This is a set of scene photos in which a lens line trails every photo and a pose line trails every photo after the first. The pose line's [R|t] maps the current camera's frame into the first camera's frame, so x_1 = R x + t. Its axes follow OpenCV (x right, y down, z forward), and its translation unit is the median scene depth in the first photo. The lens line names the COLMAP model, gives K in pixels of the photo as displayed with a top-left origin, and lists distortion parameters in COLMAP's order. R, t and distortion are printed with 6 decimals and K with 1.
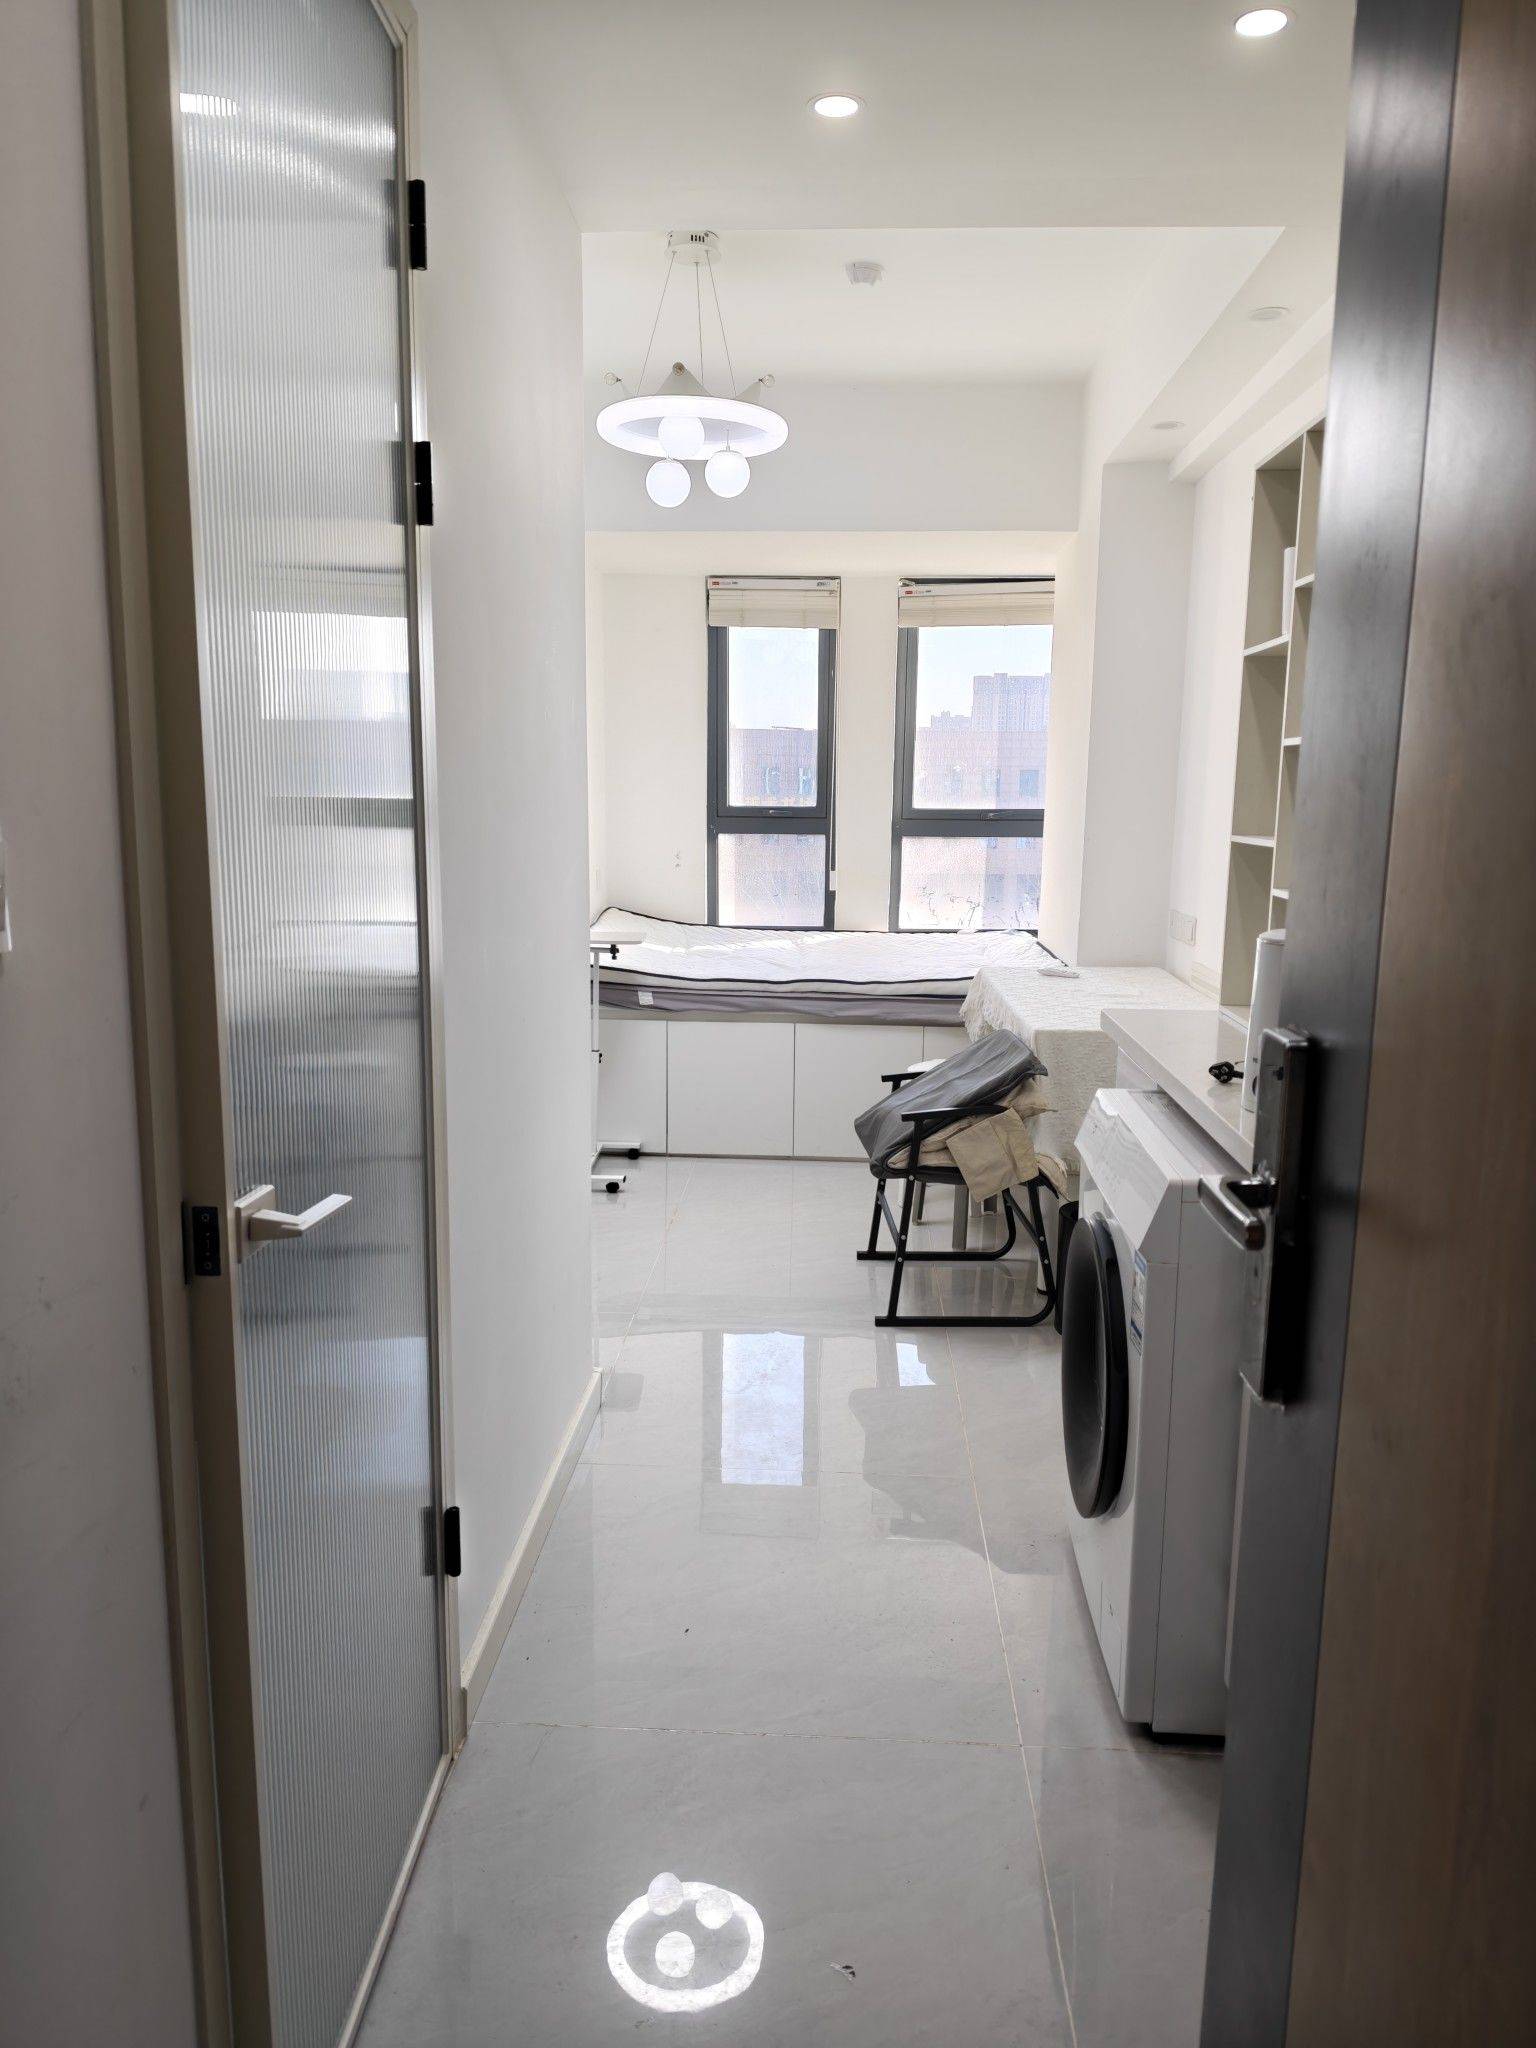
lens RADIAL K [[1430.3, 0, 779.8], [0, 1430.3, 1022.0], [0, 0, 1]] dist [-0.000126, -0.001948]
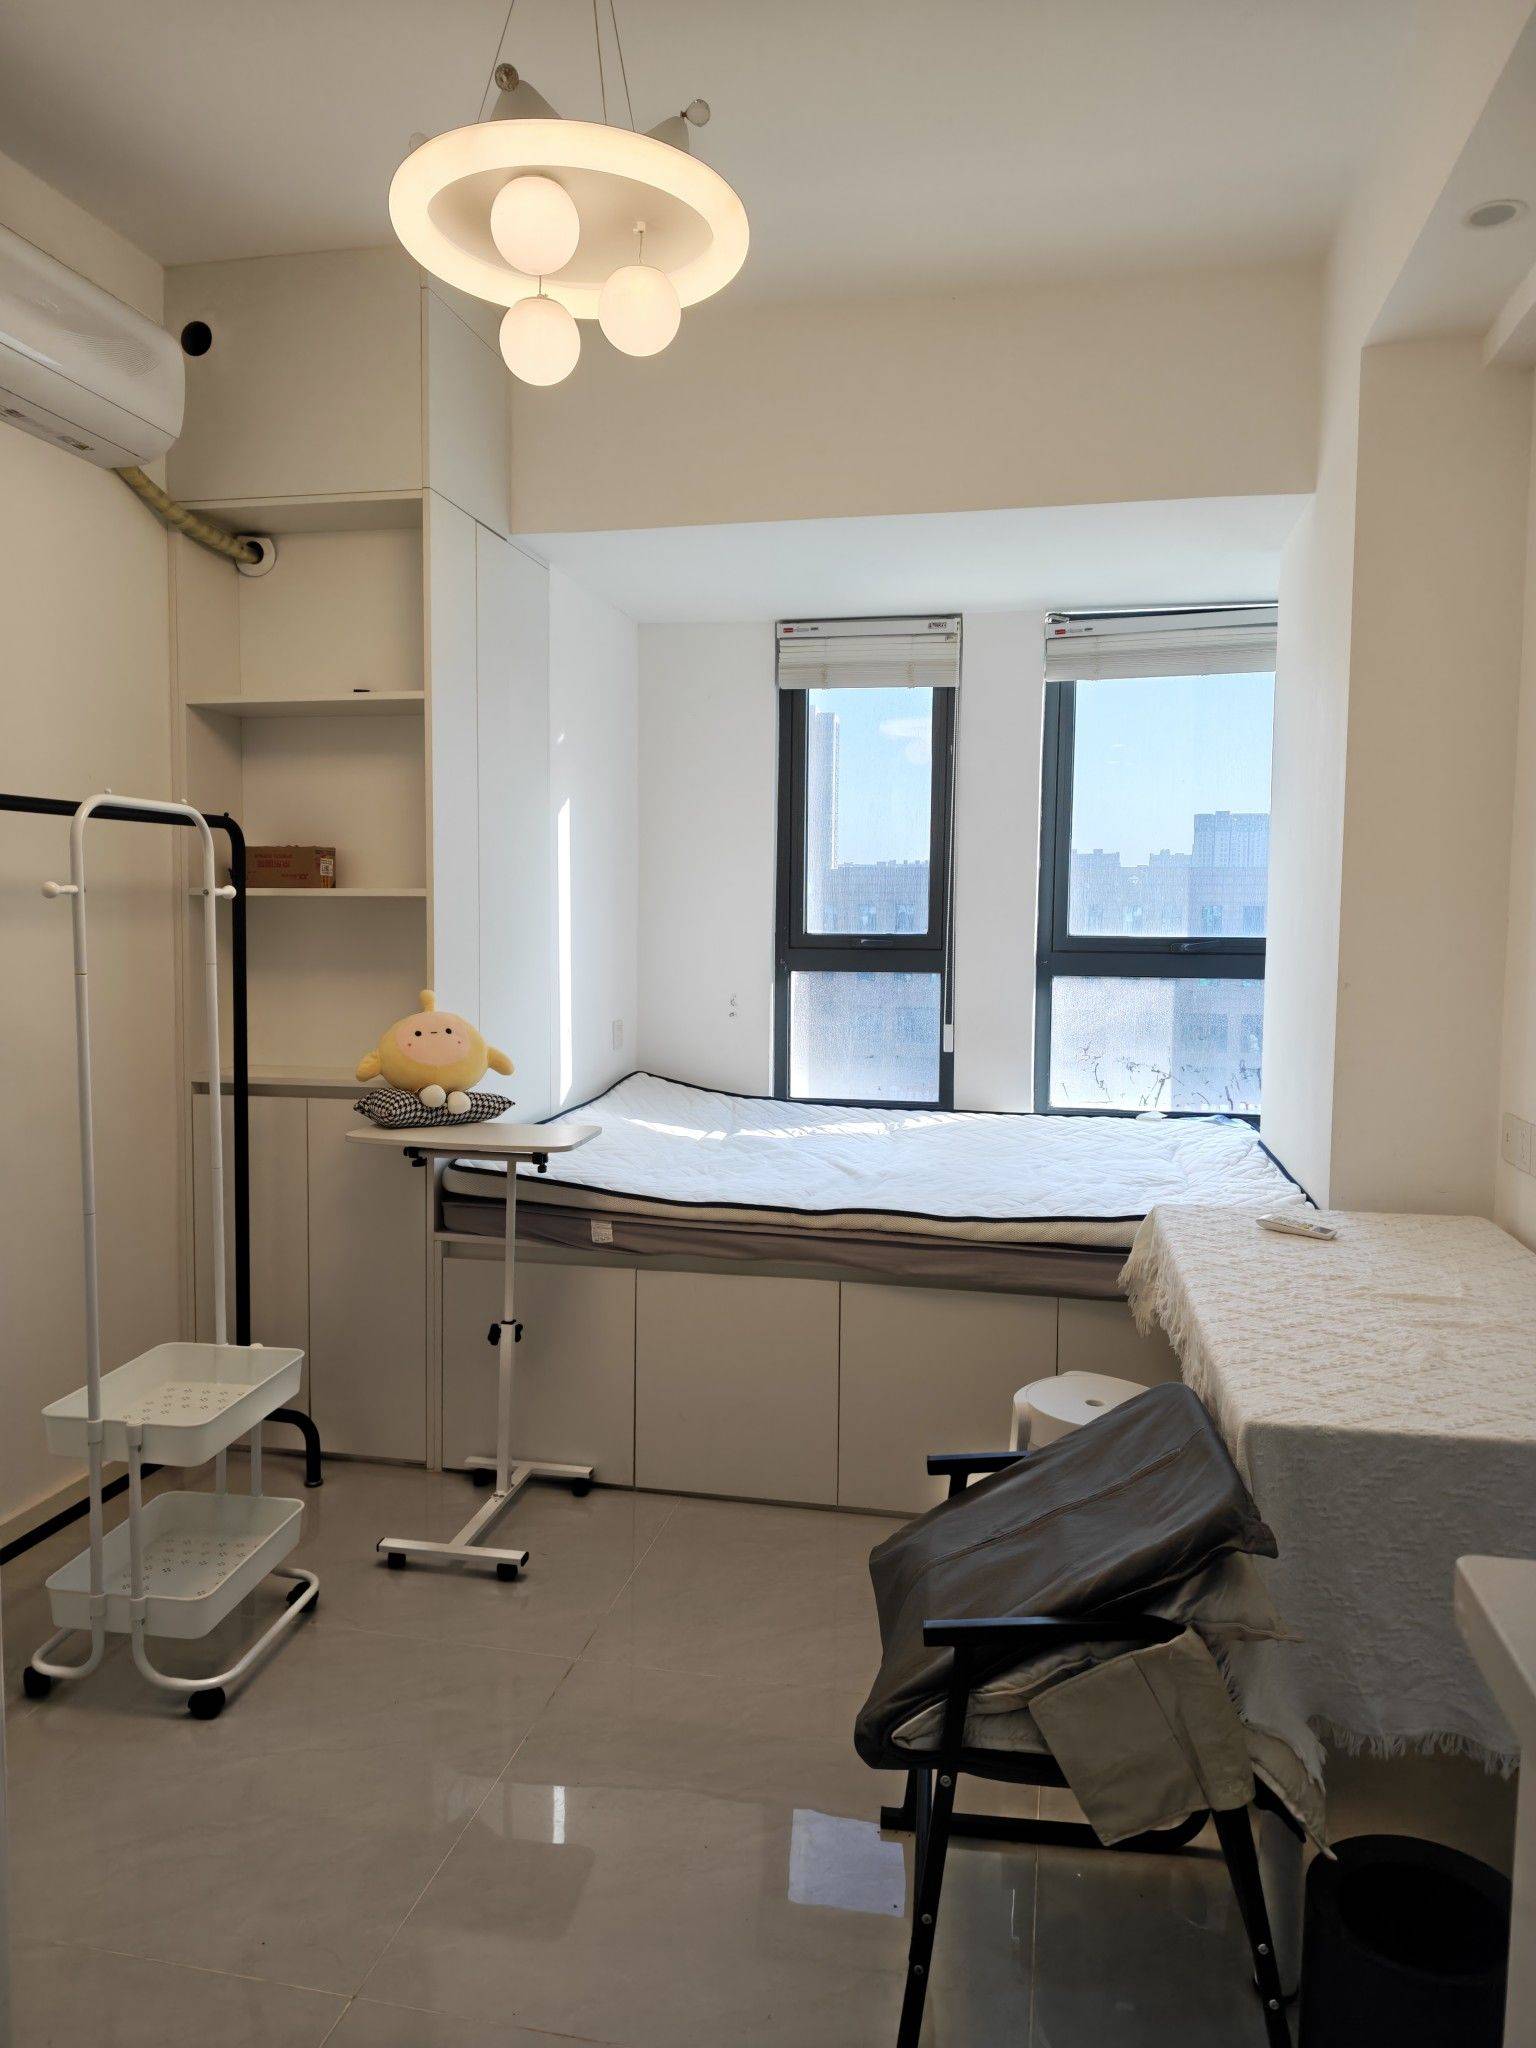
lens RADIAL K [[1398.0, 0, 764.5], [0, 1398.0, 975.4], [0, 0, 1]] dist [0.116253, -0.224149]
pose [[0.986340, 0.005682, -0.164622, 0.062094], [-0.026288, 0.992025, -0.123267, -0.043662], [0.162609, 0.125911, 0.978624, 0.319010]]
